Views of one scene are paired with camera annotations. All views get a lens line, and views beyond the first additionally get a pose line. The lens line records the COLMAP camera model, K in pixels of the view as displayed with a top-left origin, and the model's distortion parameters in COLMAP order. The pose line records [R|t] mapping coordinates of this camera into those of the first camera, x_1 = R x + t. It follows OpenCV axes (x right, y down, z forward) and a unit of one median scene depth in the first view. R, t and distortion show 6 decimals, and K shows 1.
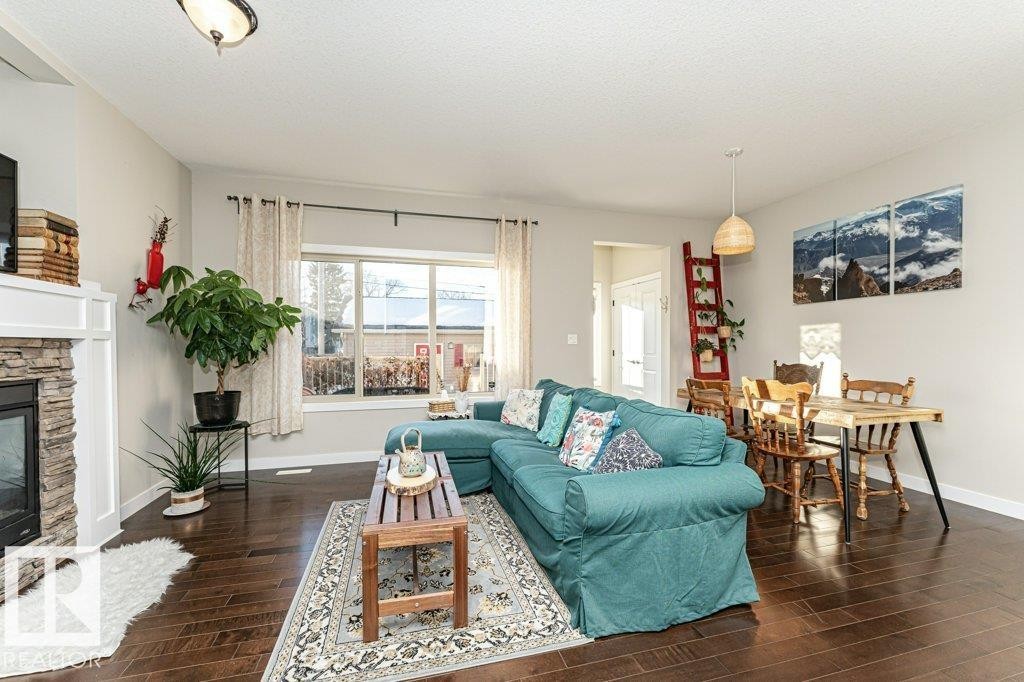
lens RADIAL K [[413.2, 0, 514.9], [0, 413.2, 344.4], [0, 0, 1]] dist [0.000864, -0.000024]
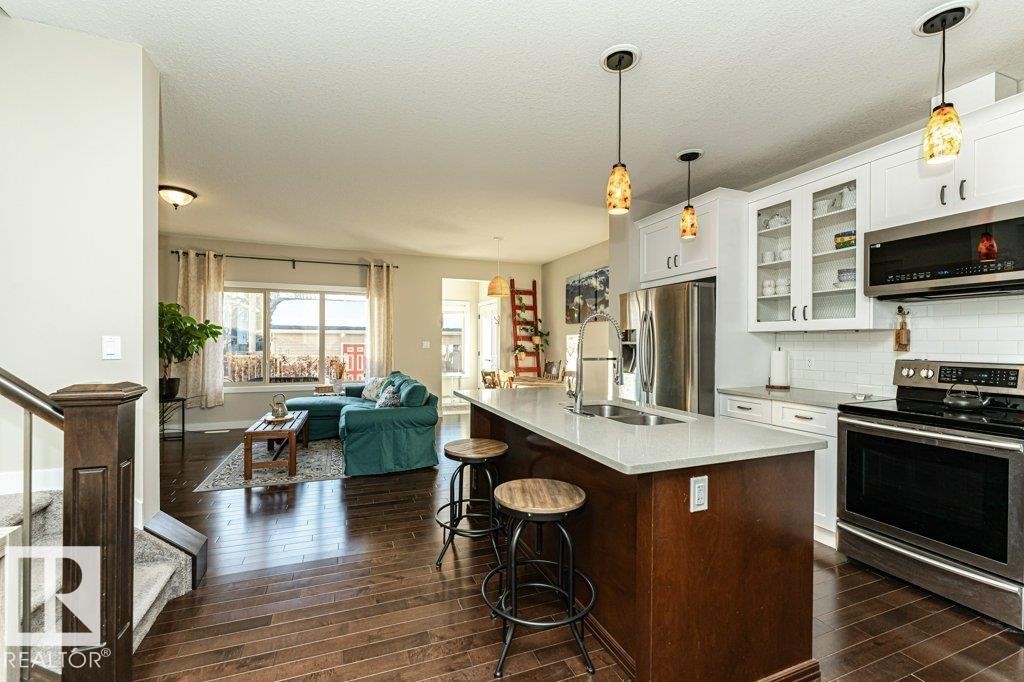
lens RADIAL K [[388.5, 0, 510.2], [0, 388.5, 343.9], [0, 0, 1]] dist [0.001377, -0.000017]
pose [[0.990257, 0.008222, 0.139007, 0.336743], [-0.008581, 0.999961, 0.001986, -0.028395], [-0.138985, -0.003159, 0.990289, -0.576324]]
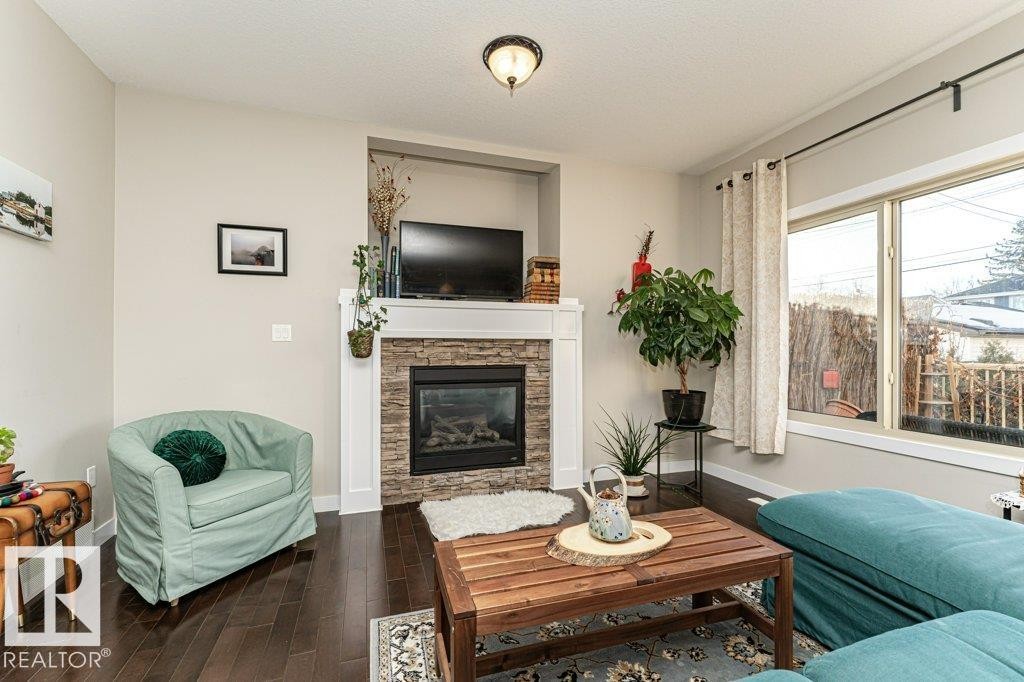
lens RADIAL K [[399.4, 0, 467.6], [0, 399.4, 346.9], [0, 0, 1]] dist [-0.001339, -0.000171]
pose [[0.015359, -0.002413, -0.999879, 0.215130], [0.001834, 0.999995, -0.002385, 0.010332], [0.999880, -0.001797, 0.015364, 0.438733]]
